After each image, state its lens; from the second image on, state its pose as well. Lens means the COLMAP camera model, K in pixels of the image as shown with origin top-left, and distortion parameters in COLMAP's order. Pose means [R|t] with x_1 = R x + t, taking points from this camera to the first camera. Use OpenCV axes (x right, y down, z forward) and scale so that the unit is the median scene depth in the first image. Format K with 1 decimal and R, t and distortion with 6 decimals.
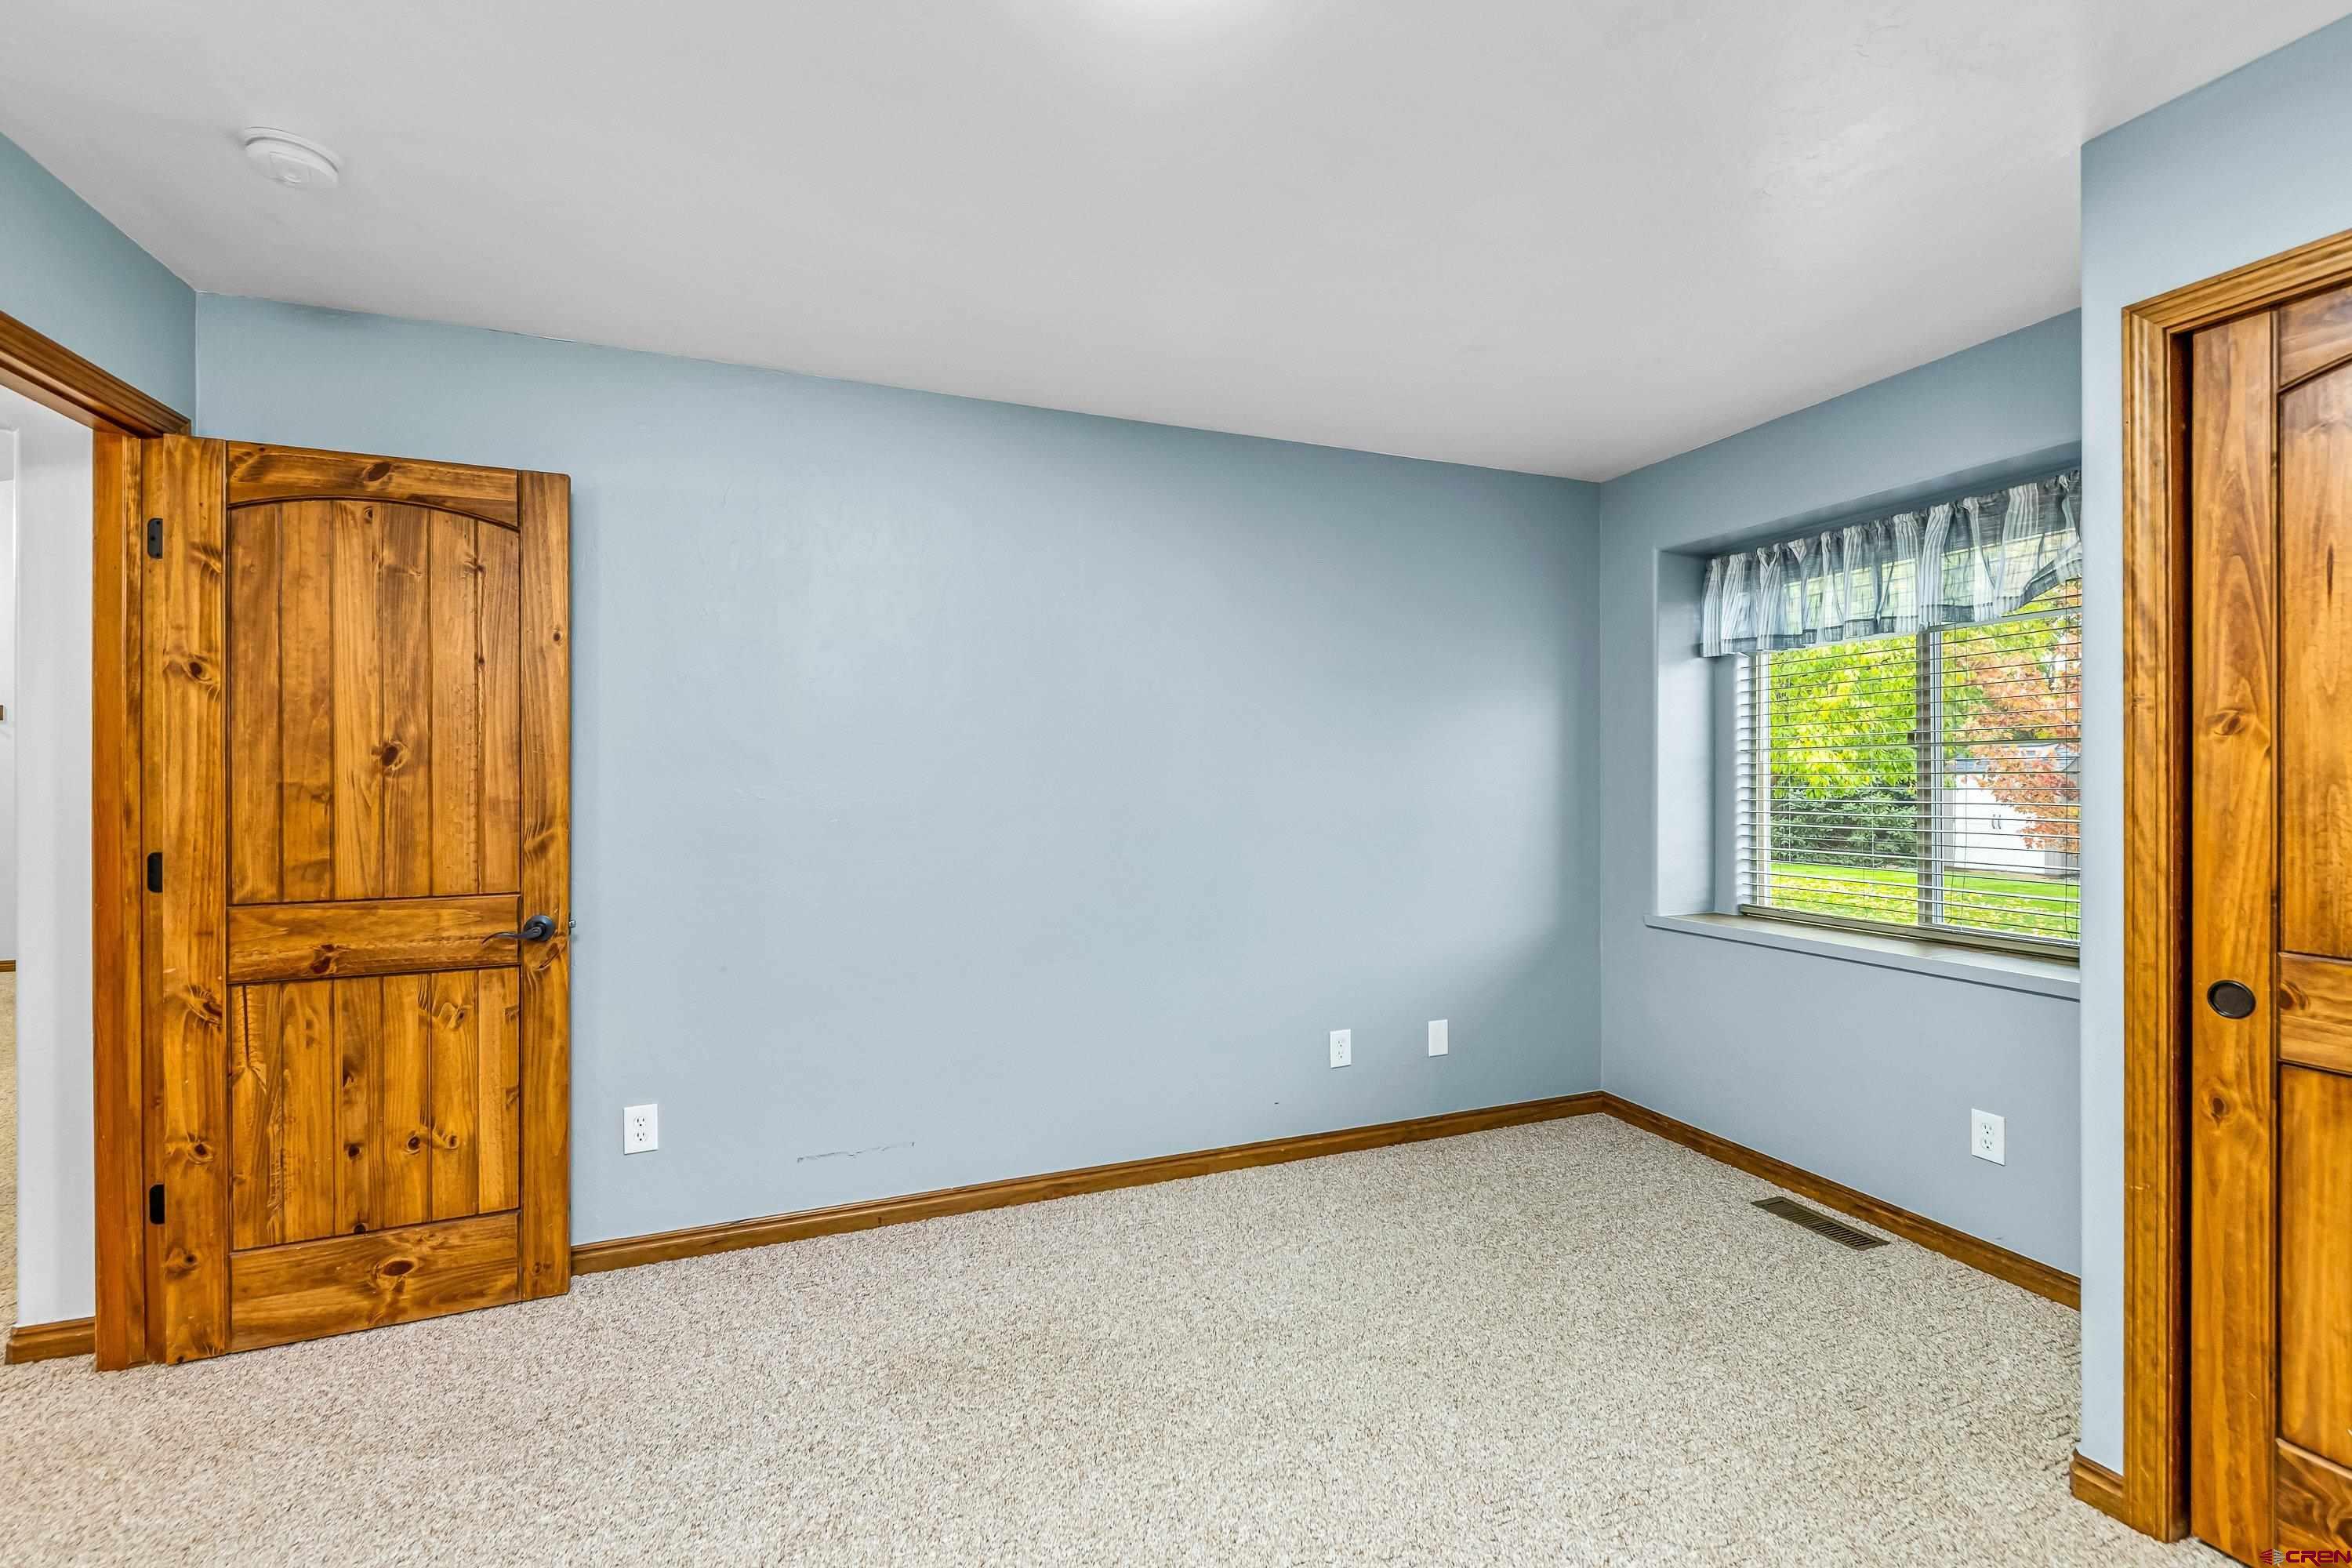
lens RADIAL K [[1046.4, 0, 1186.8], [0, 1046.4, 778.0], [0, 0, 1]] dist [0.014253, -0.010732]
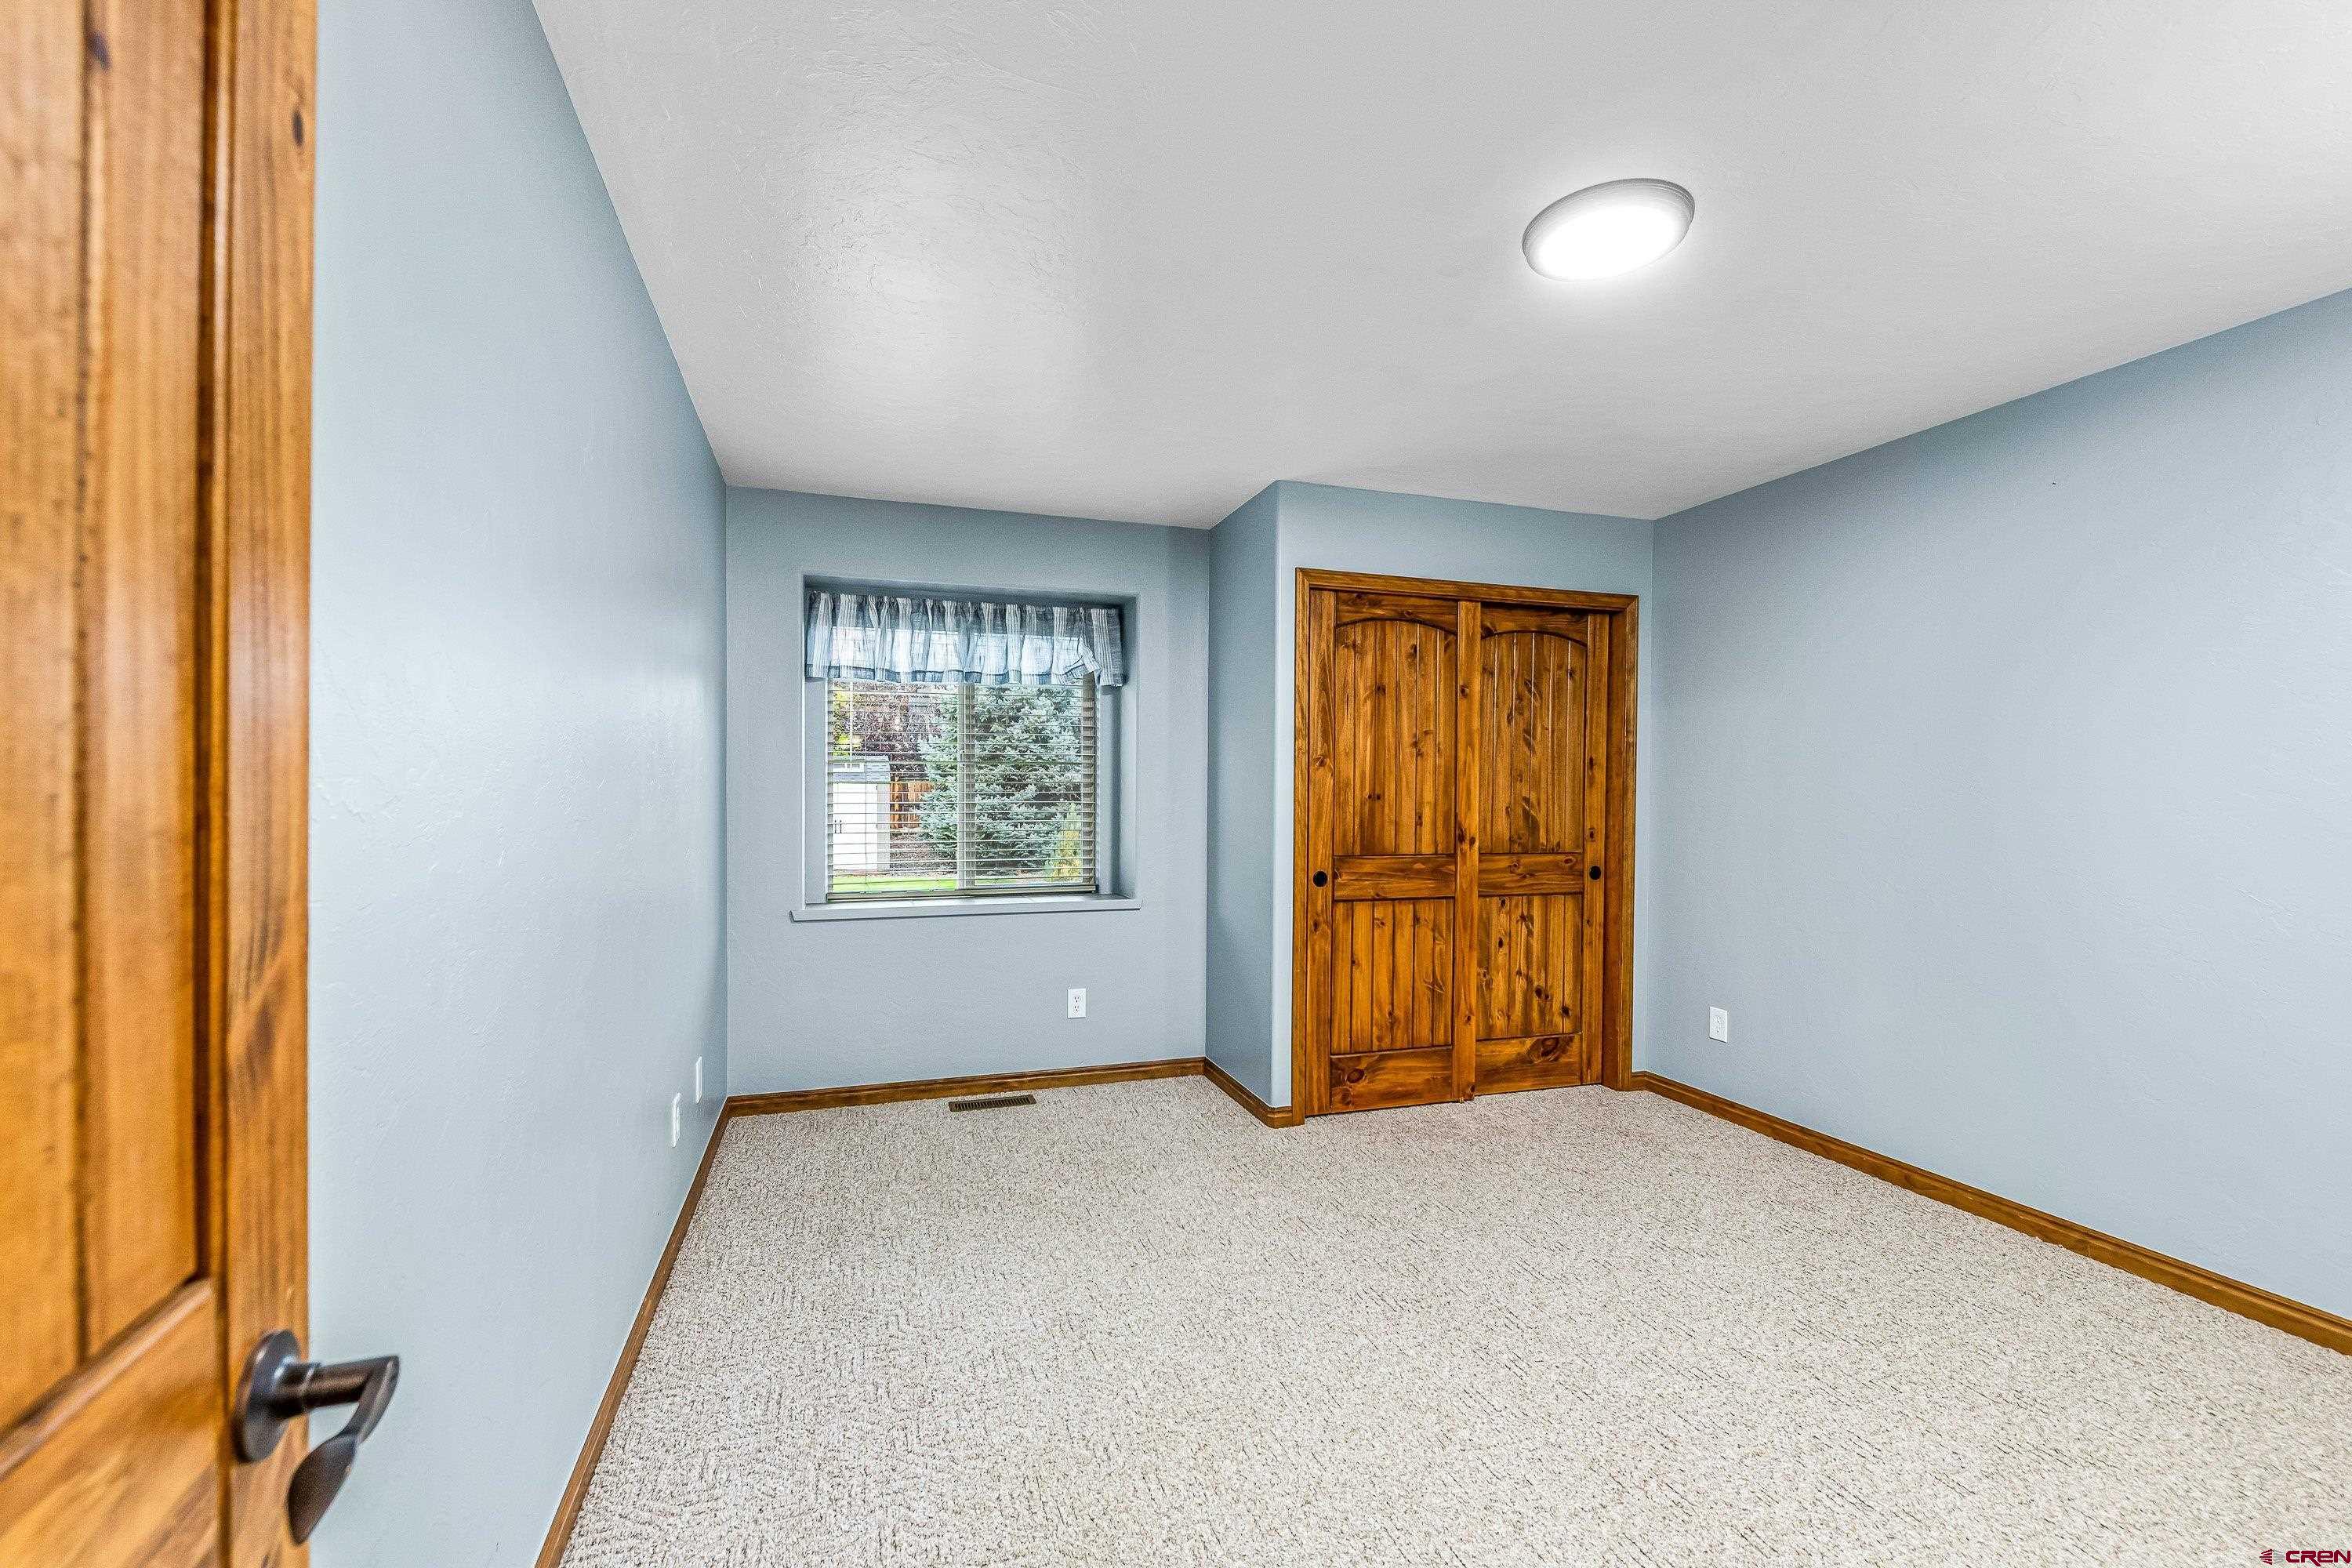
lens RADIAL K [[1046.4, 0, 1186.8], [0, 1046.4, 778.0], [0, 0, 1]] dist [0.014253, -0.010732]
pose [[0.034614, 0.012494, 0.999323, -0.763807], [-0.003474, 0.999917, -0.012381, 0.008447], [-0.999395, -0.003044, 0.034655, 0.681338]]
